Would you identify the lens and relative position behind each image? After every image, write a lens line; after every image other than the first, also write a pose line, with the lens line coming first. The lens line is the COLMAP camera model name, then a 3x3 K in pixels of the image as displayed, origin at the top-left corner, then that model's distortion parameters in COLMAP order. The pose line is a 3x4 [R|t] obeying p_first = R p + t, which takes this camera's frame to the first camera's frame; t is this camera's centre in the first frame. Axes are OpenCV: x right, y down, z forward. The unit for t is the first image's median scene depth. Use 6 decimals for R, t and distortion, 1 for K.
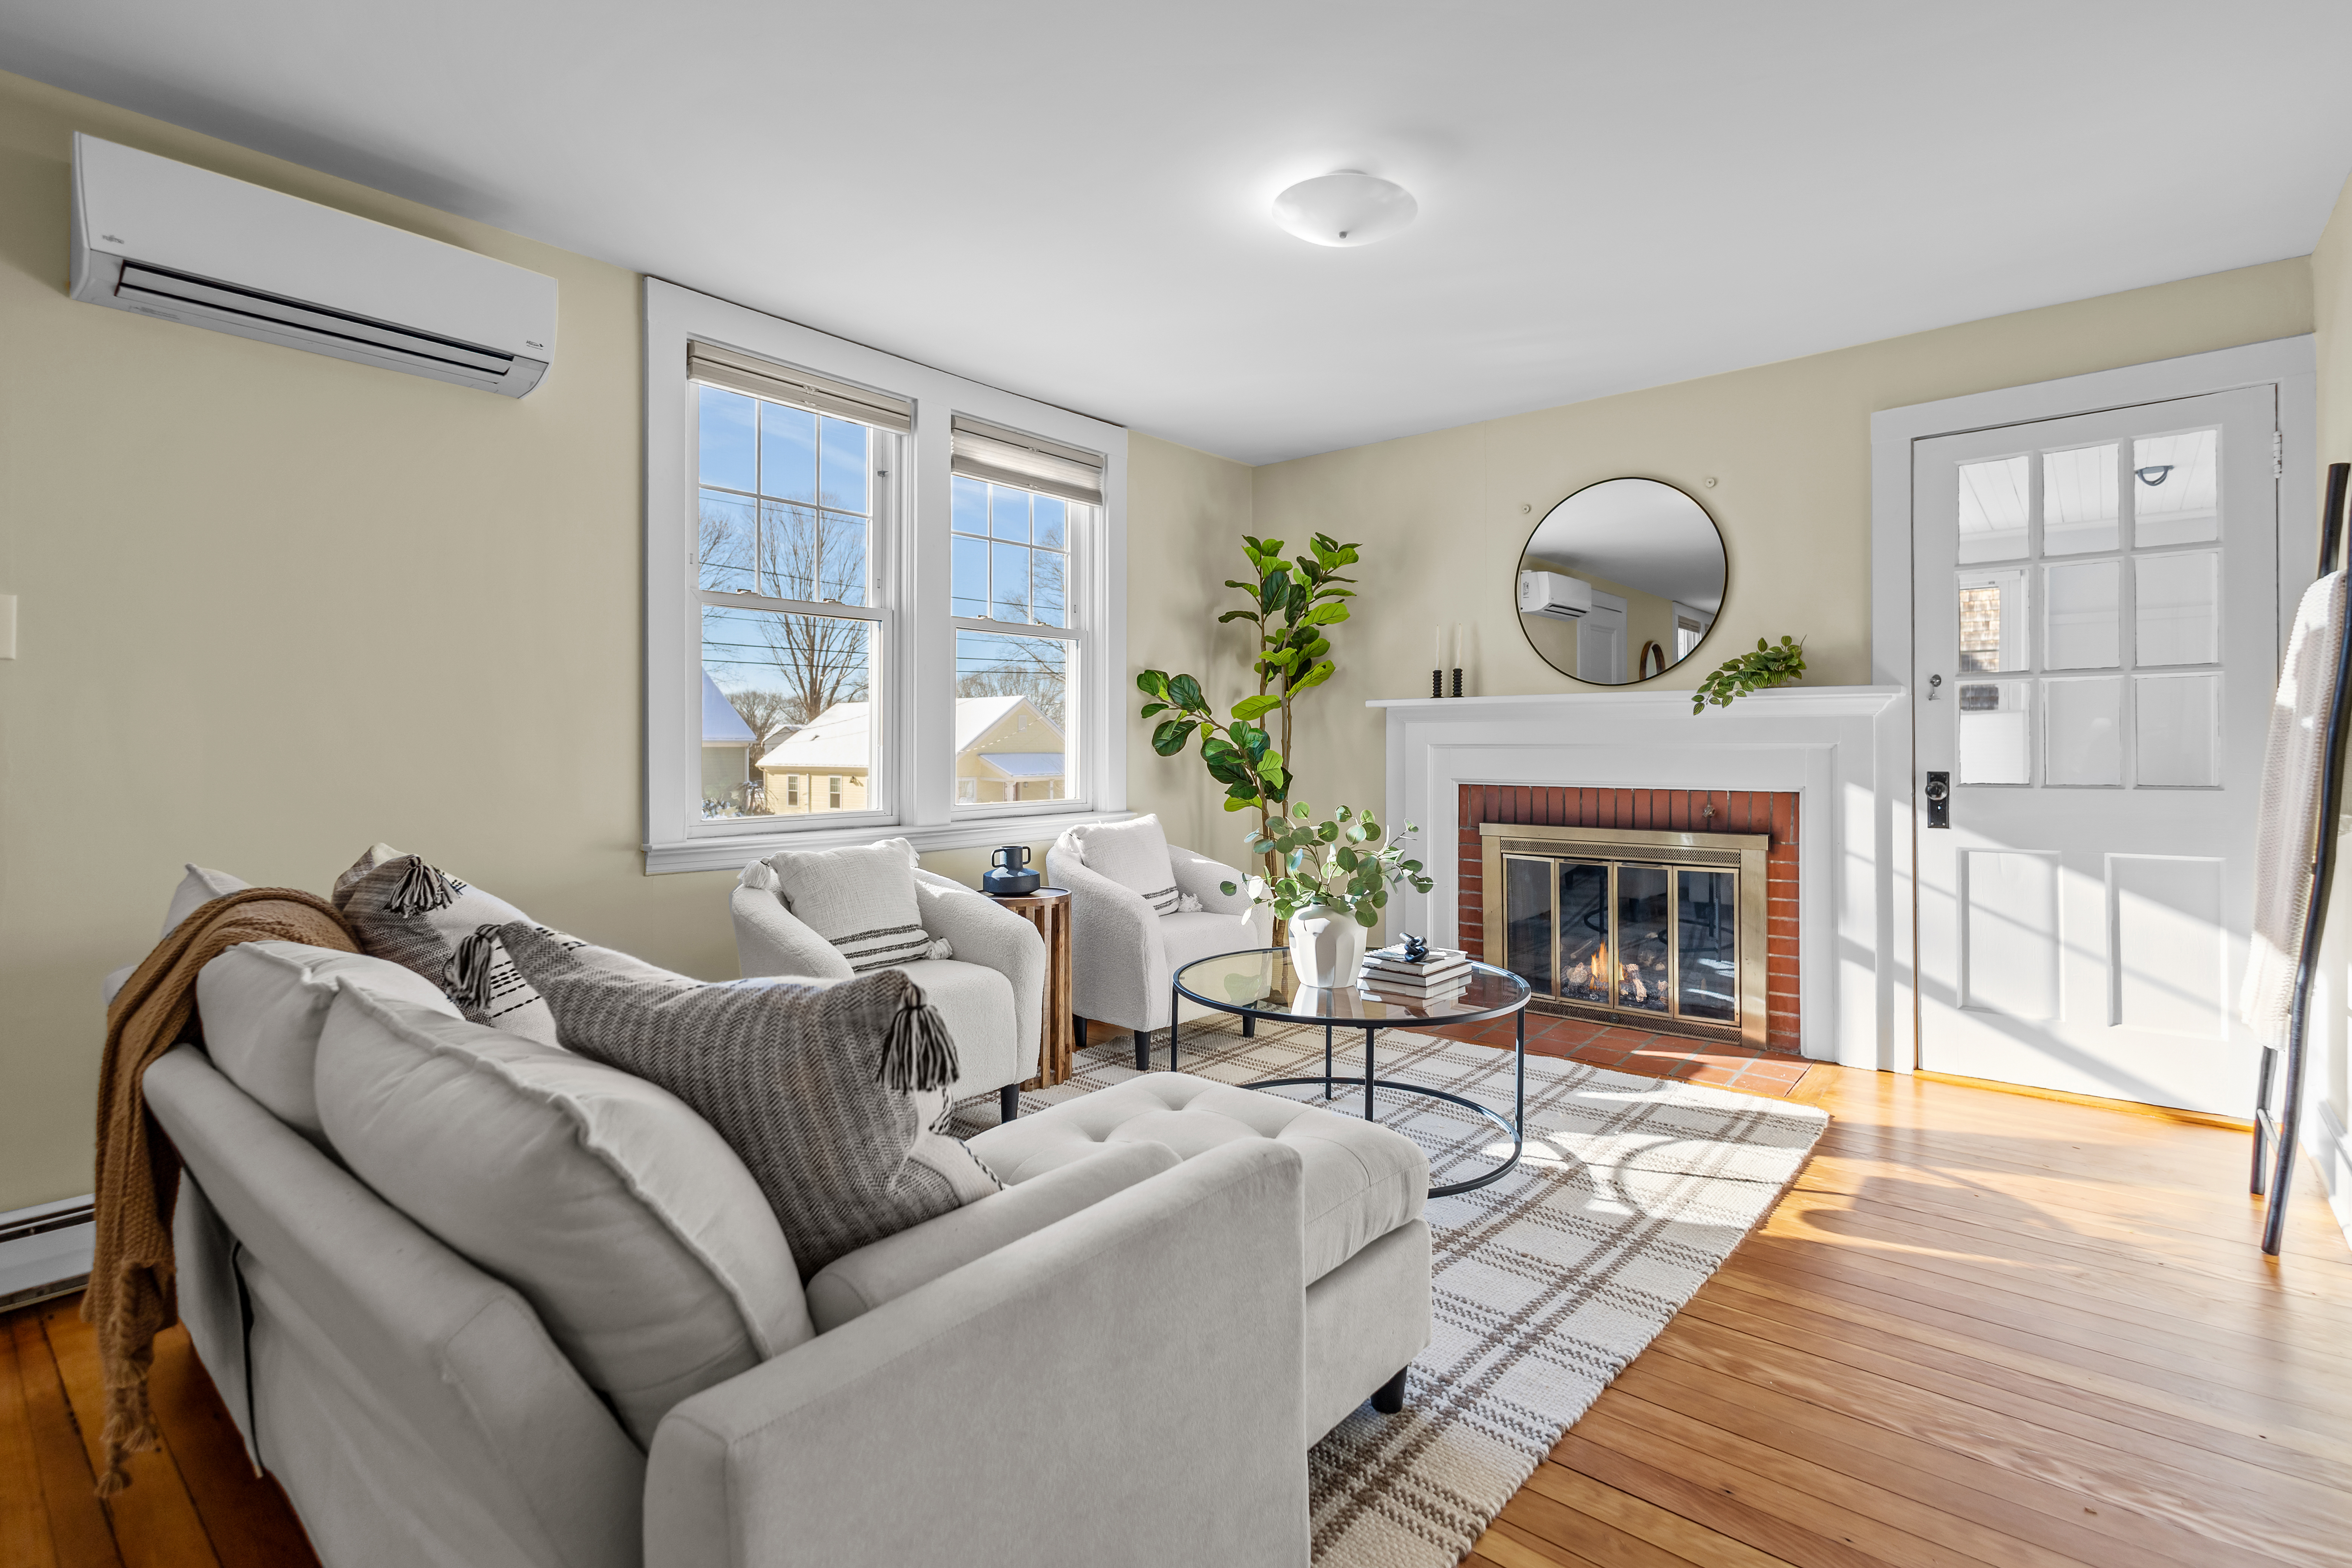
lens RADIAL K [[1090.1, 0, 1180.7], [0, 1090.1, 753.6], [0, 0, 1]] dist [0.003459, -0.000163]
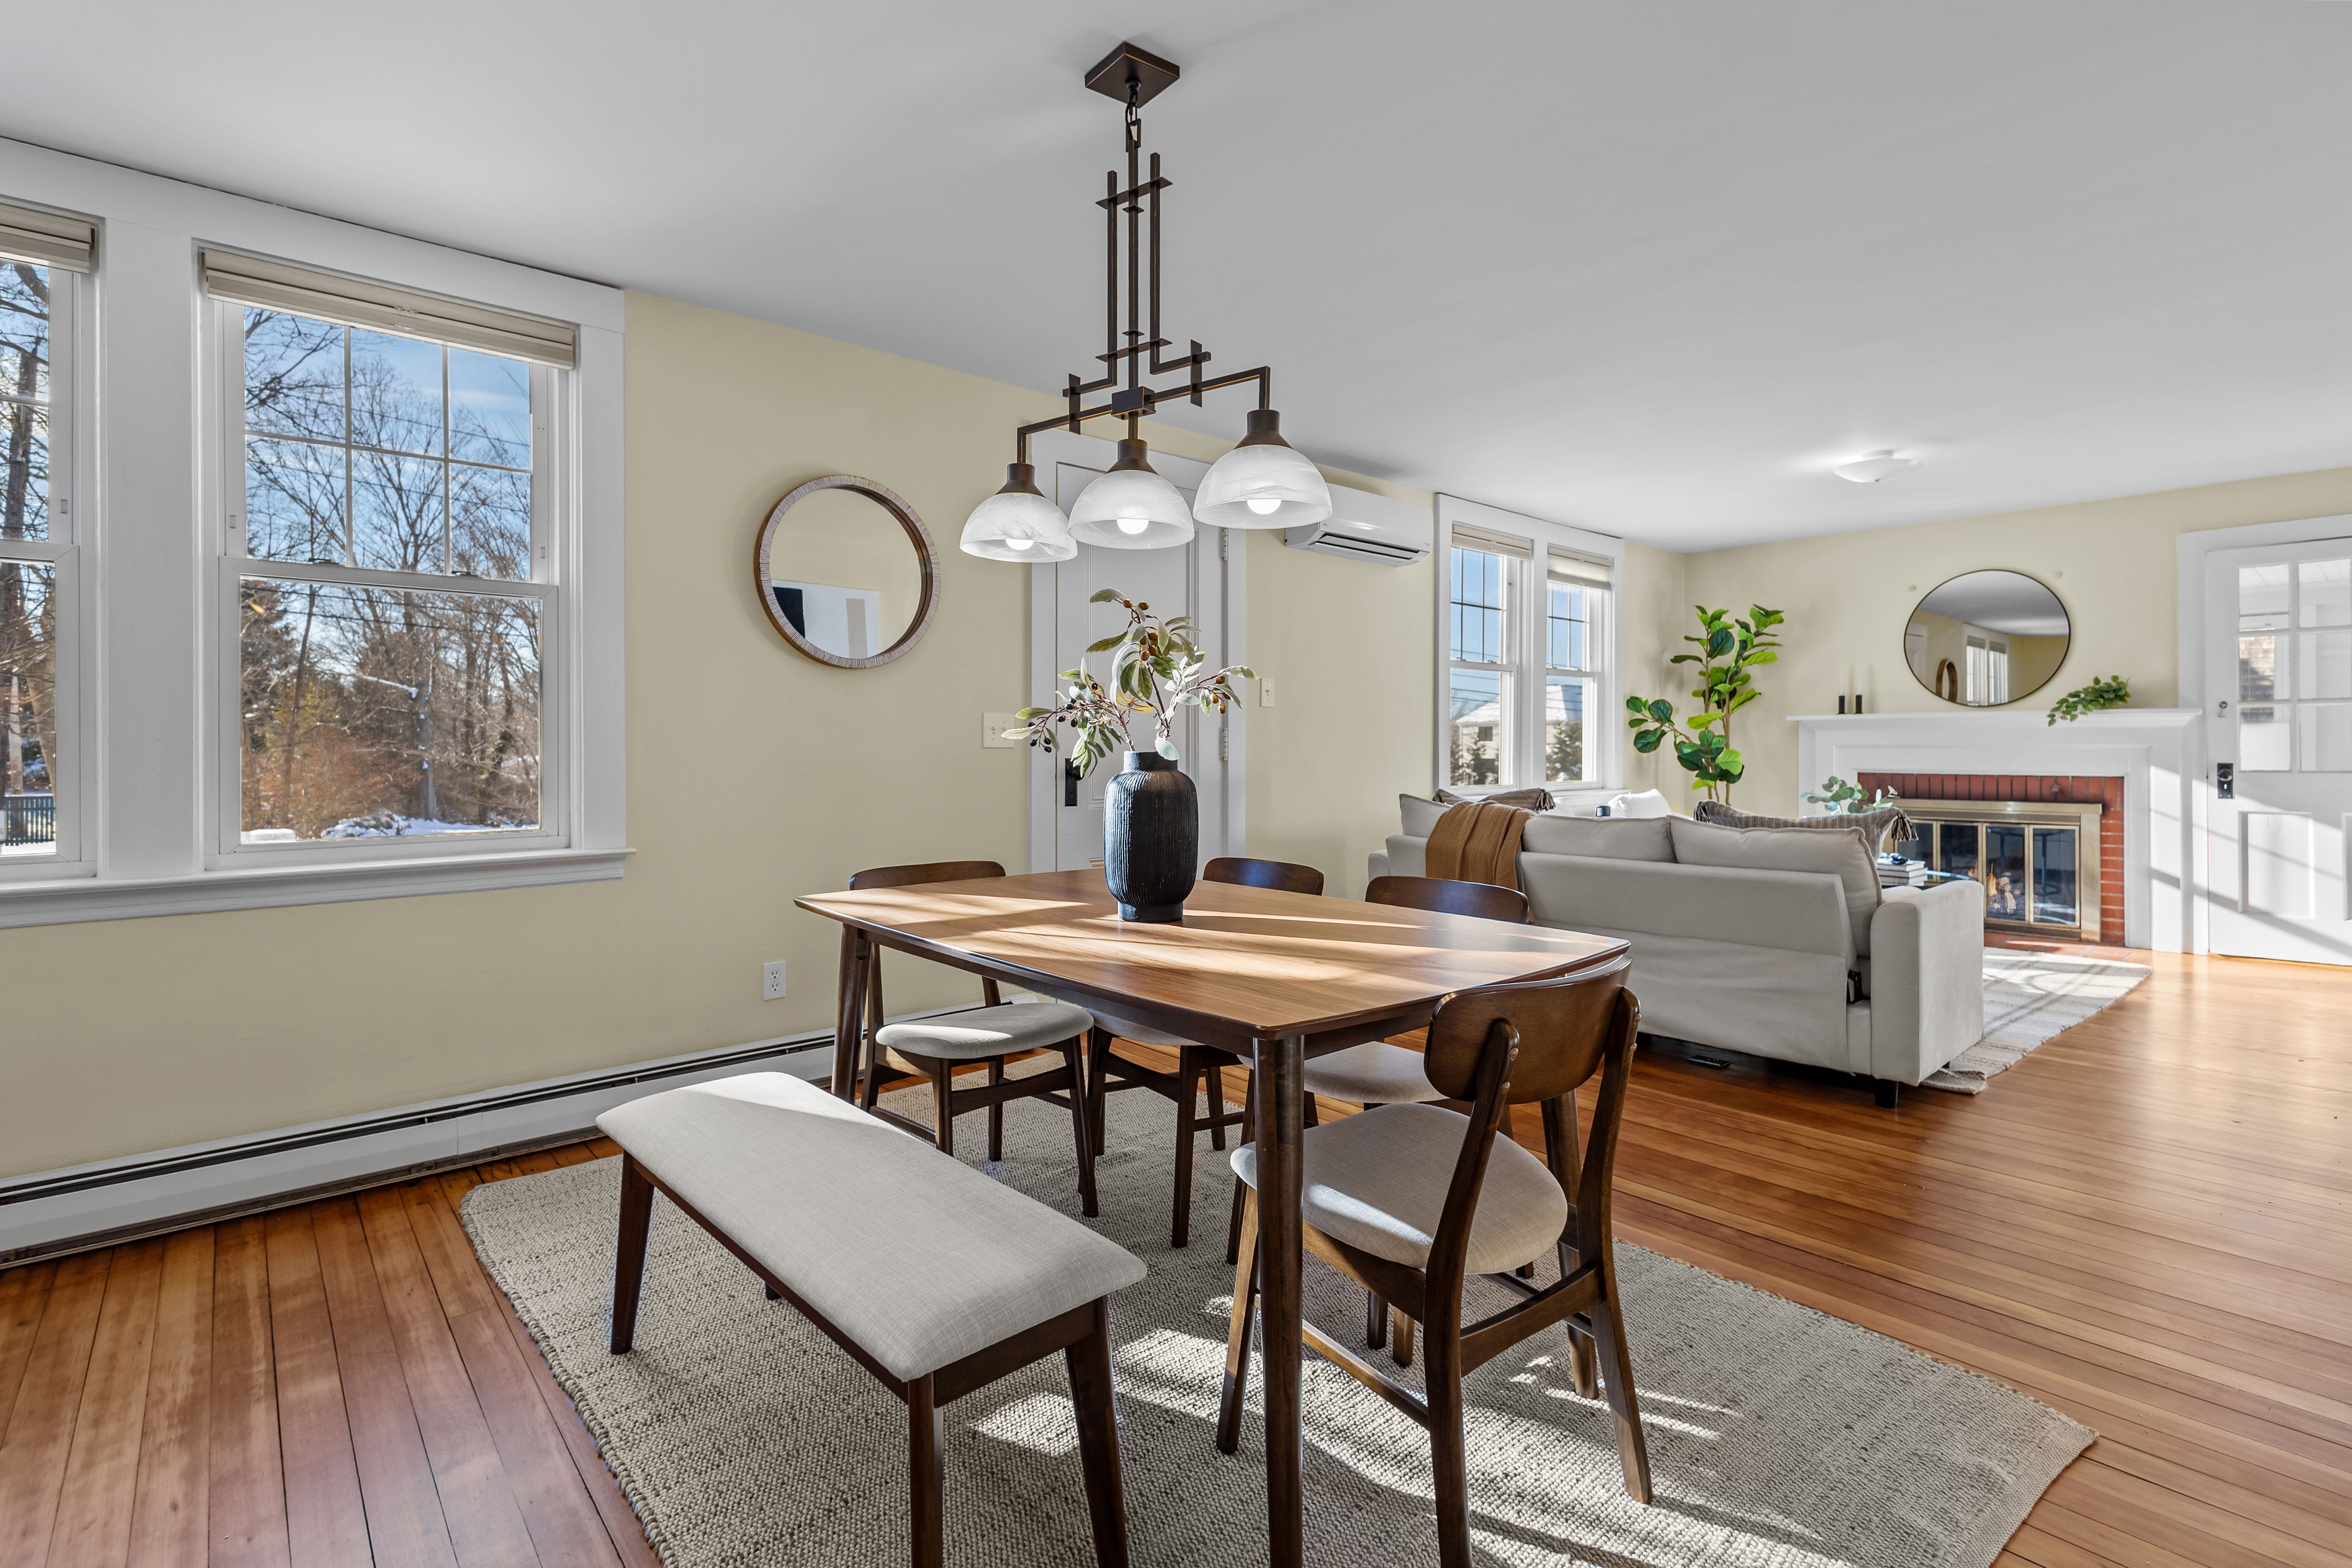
lens RADIAL K [[1102.9, 0, 1162.5], [0, 1102.9, 749.4], [0, 0, 1]] dist [0.003433, -0.004808]
pose [[0.988077, 0.001148, -0.153955, -0.514399], [-0.002212, 0.999975, -0.006738, 0.010382], [0.153943, 0.006998, 0.988055, -0.720007]]
